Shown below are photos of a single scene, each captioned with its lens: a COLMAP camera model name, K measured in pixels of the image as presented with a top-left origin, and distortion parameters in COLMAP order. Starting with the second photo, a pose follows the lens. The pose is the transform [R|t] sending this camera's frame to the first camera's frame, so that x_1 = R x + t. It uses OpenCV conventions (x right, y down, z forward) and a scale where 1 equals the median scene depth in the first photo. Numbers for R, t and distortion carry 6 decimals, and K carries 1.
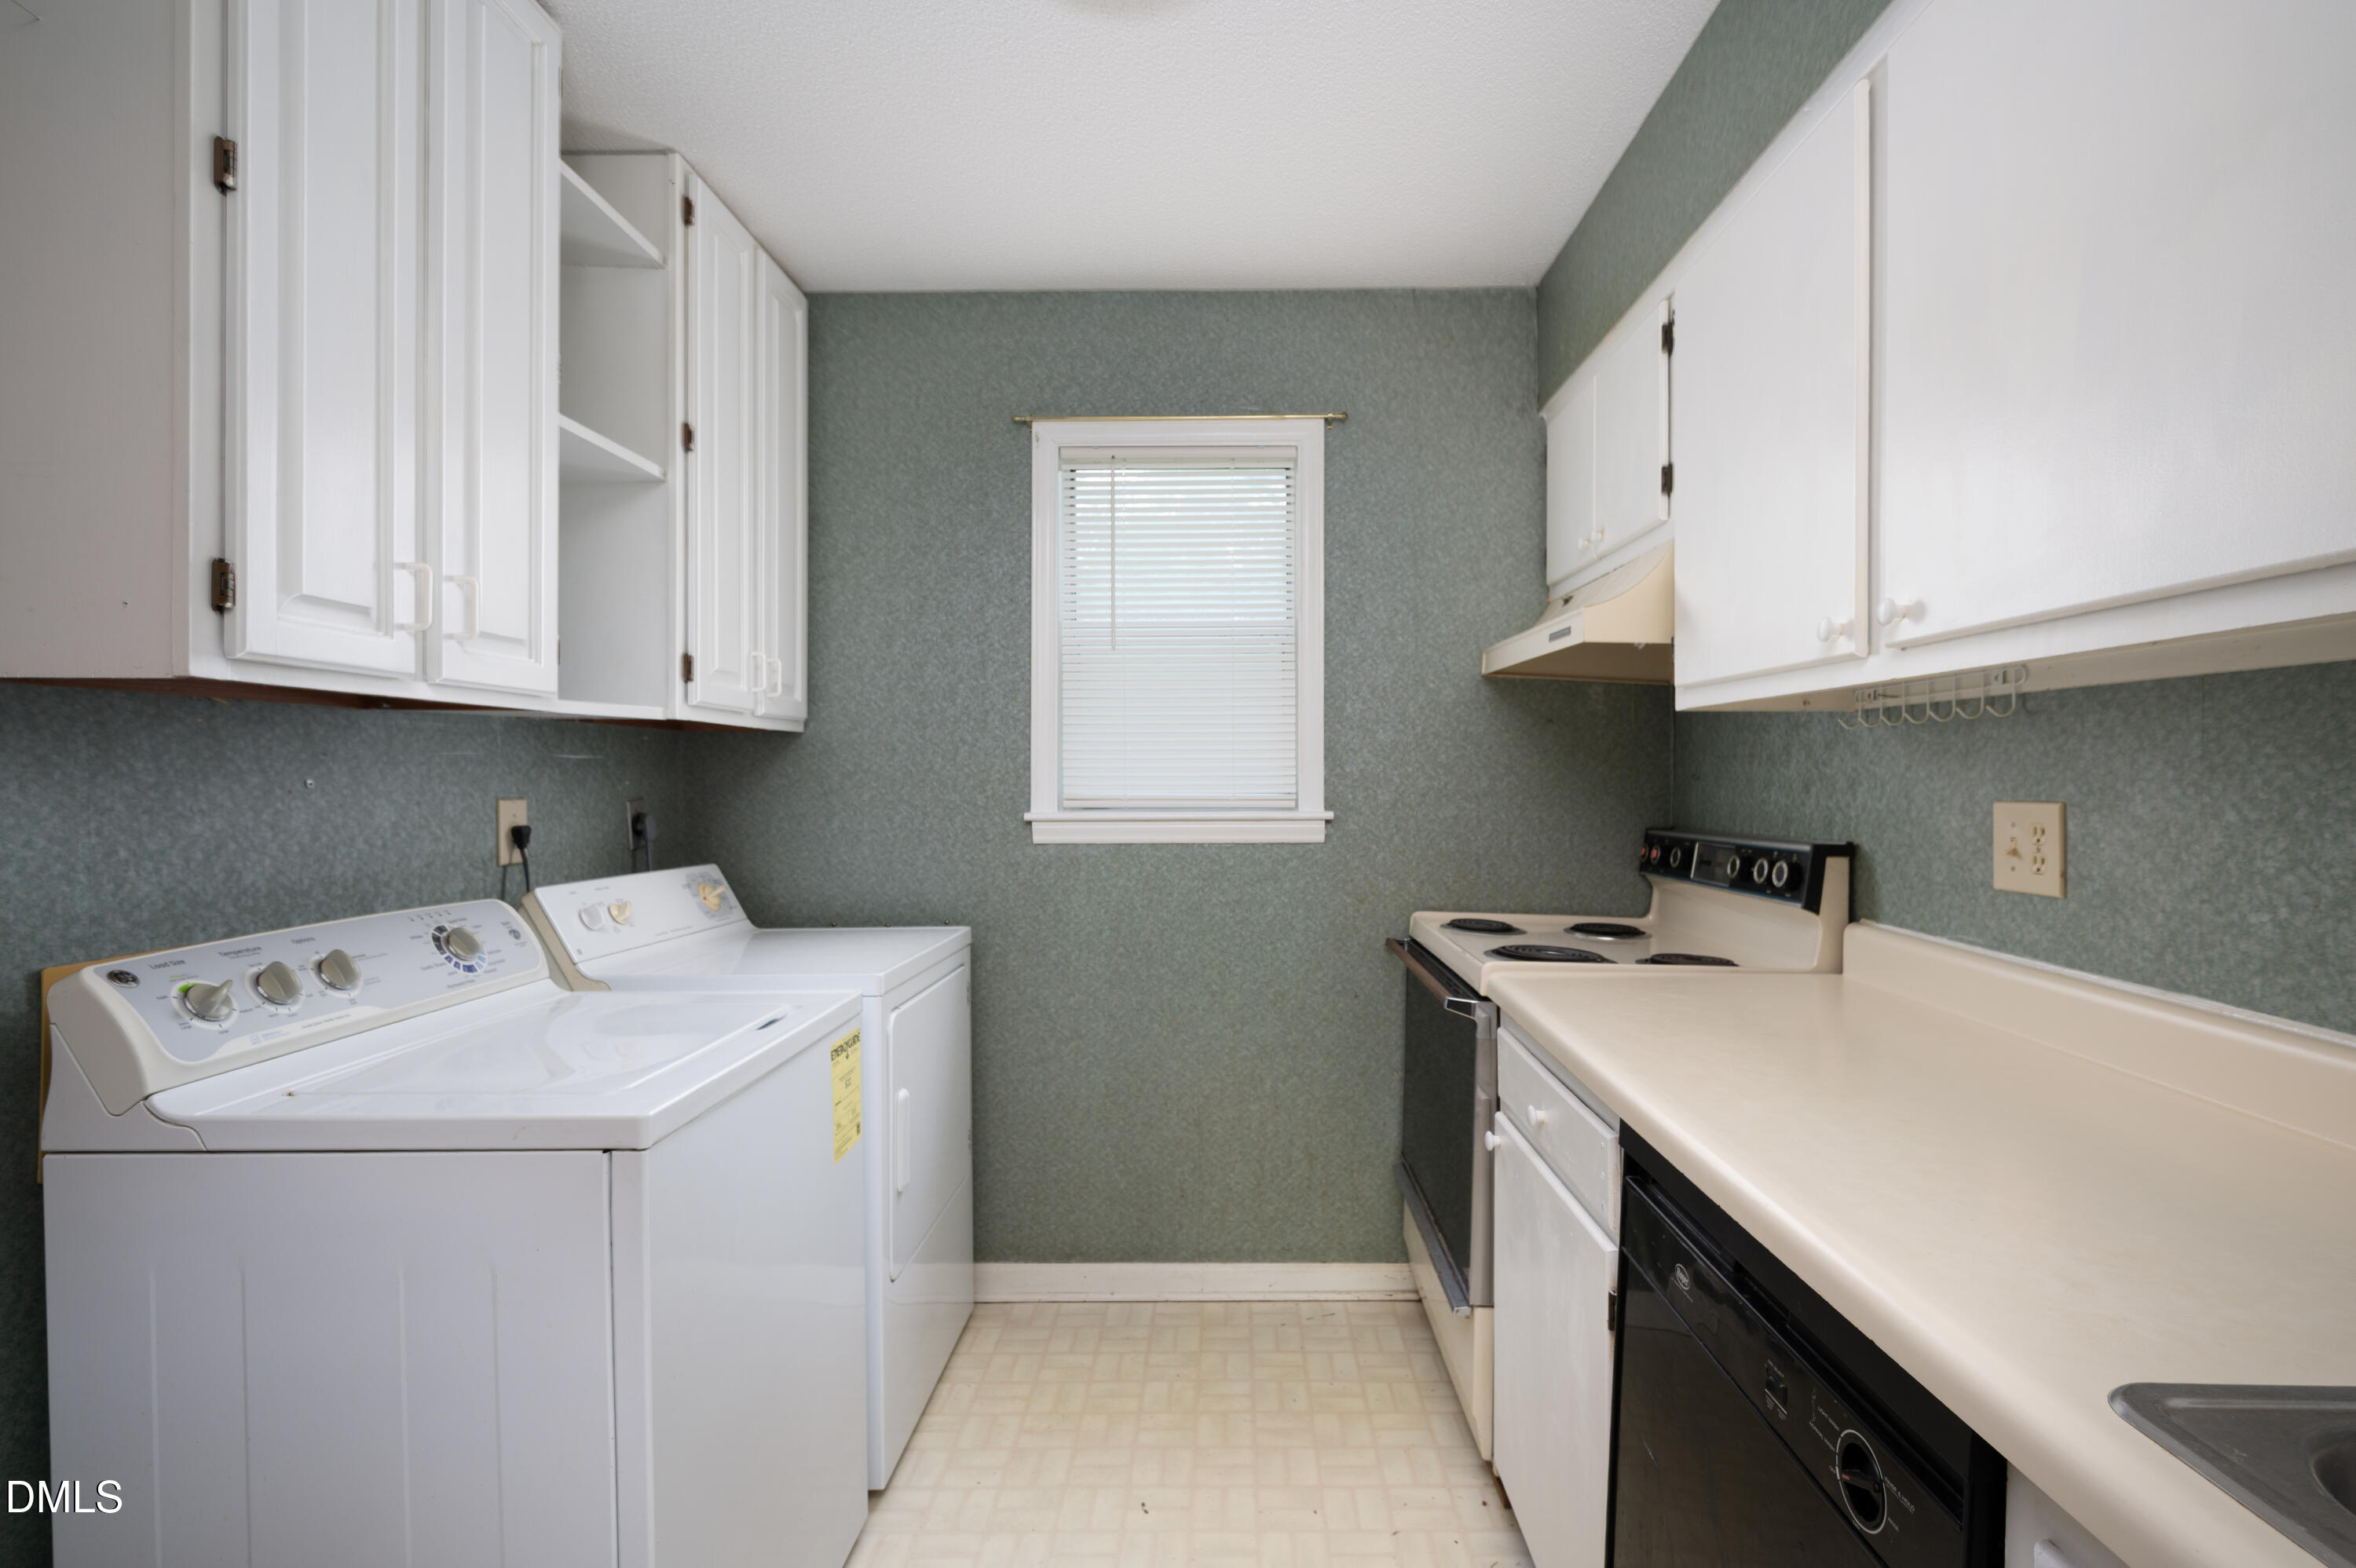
lens RADIAL K [[1090.1, 0, 1178.0], [0, 1090.1, 784.0], [0, 0, 1]] dist [0.016177, -0.000047]
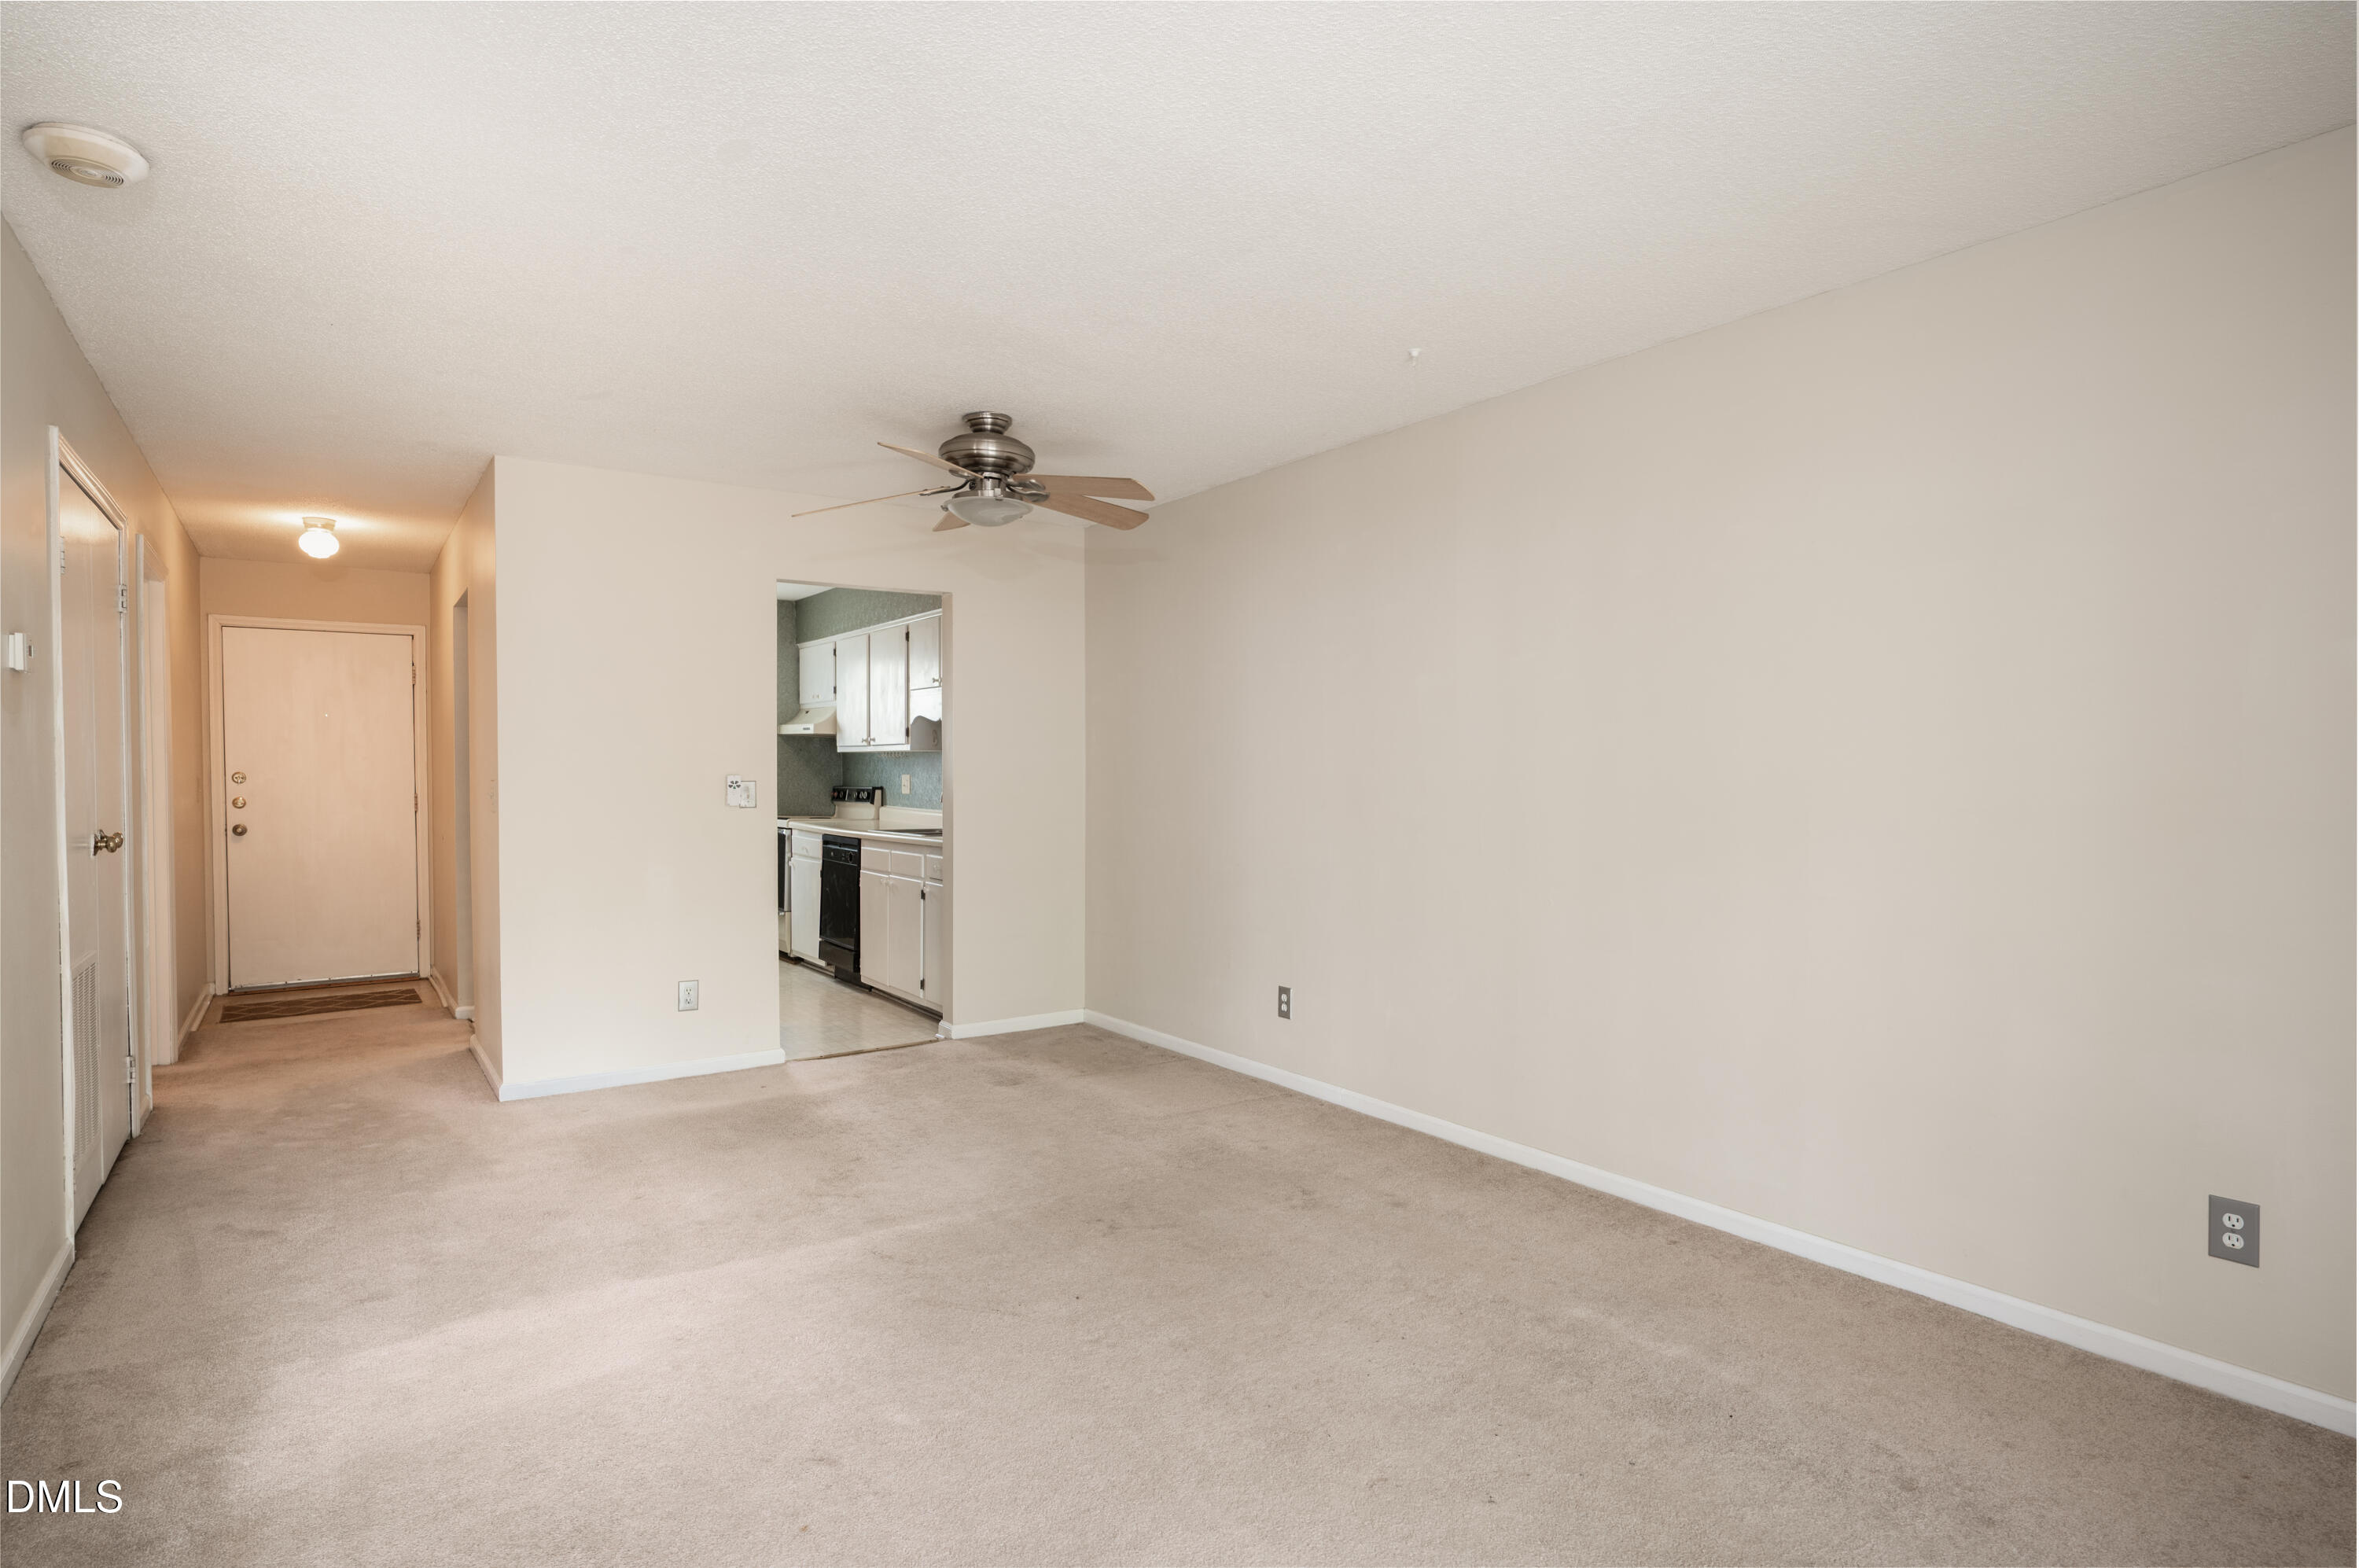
lens RADIAL K [[1229.2, 0, 1179.5], [0, 1229.2, 784.0], [0, 0, 1]] dist [-0.001513, -0.000672]
pose [[0.797801, -0.010991, 0.602821, -1.057382], [0.007131, 0.999936, 0.008793, 0.015181], [-0.602879, -0.002716, 0.797828, -2.825605]]
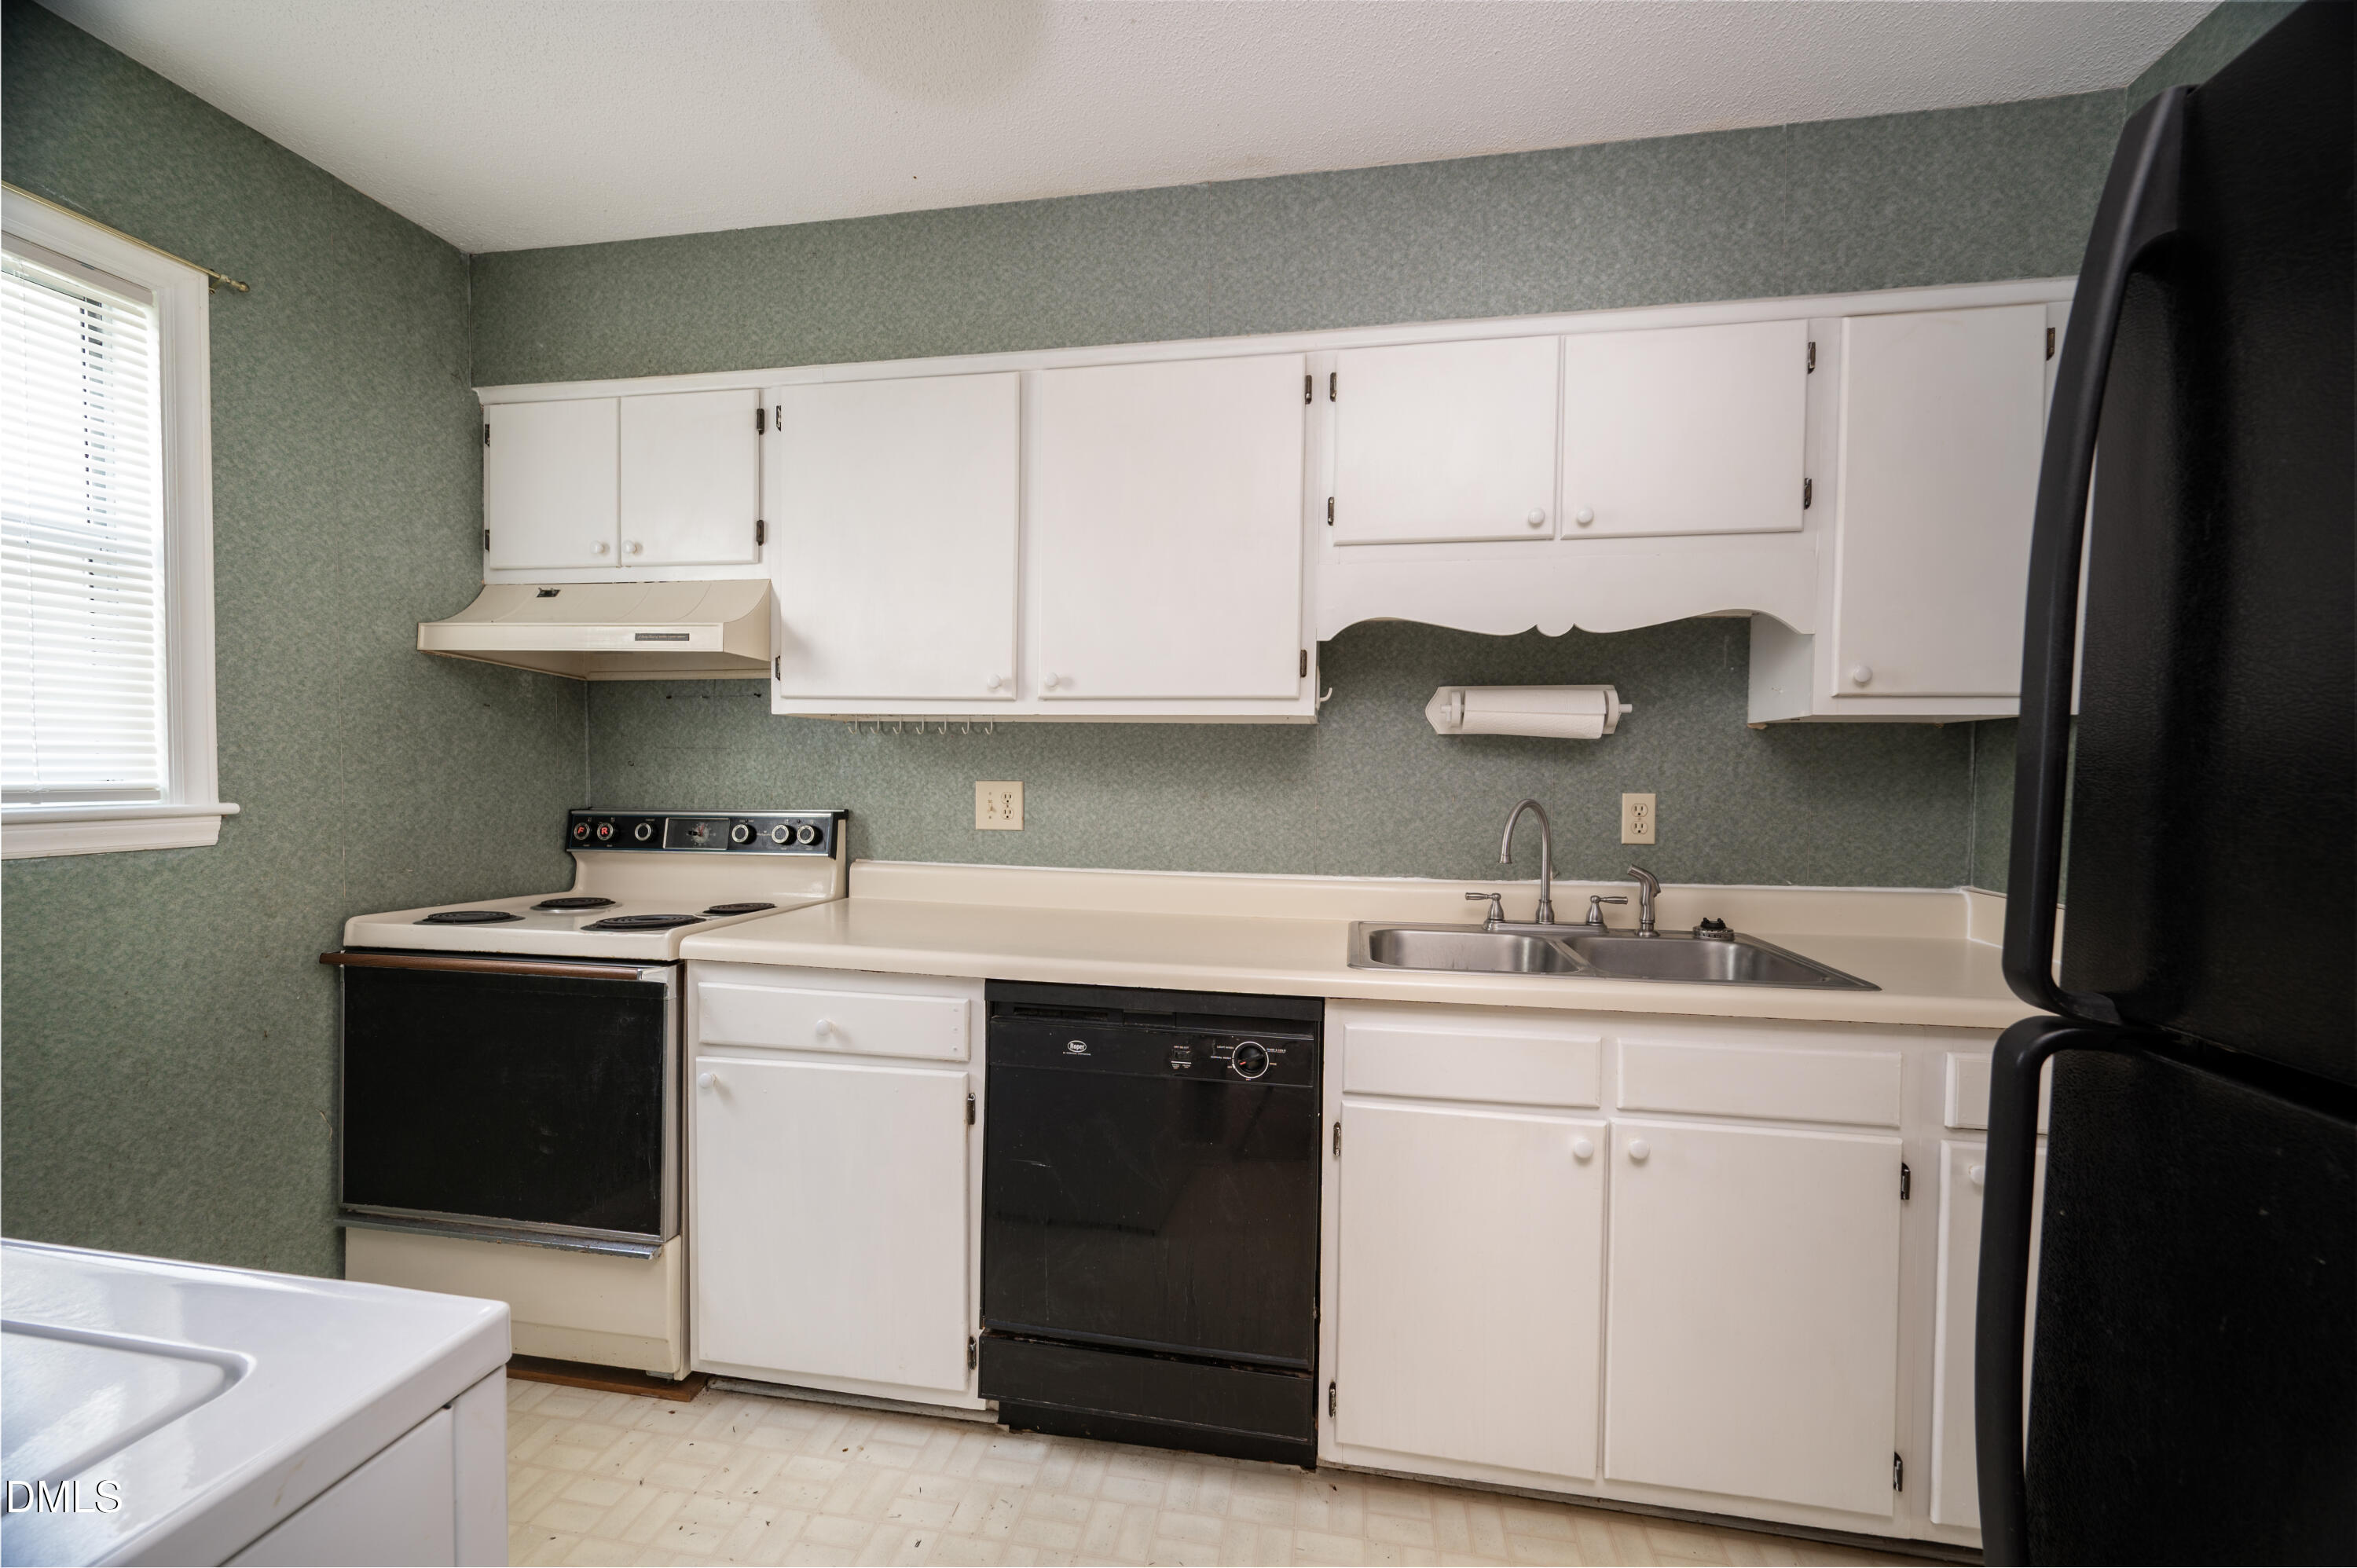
lens RADIAL K [[972.7, 0, 1178.5], [0, 972.7, 784.0], [0, 0, 1]] dist [0.000003, 0.000276]
pose [[0.144482, -0.012779, 0.989425, -0.558999], [-0.006514, 0.999883, 0.013865, -0.002443], [-0.989486, -0.008448, 0.144382, 0.316363]]
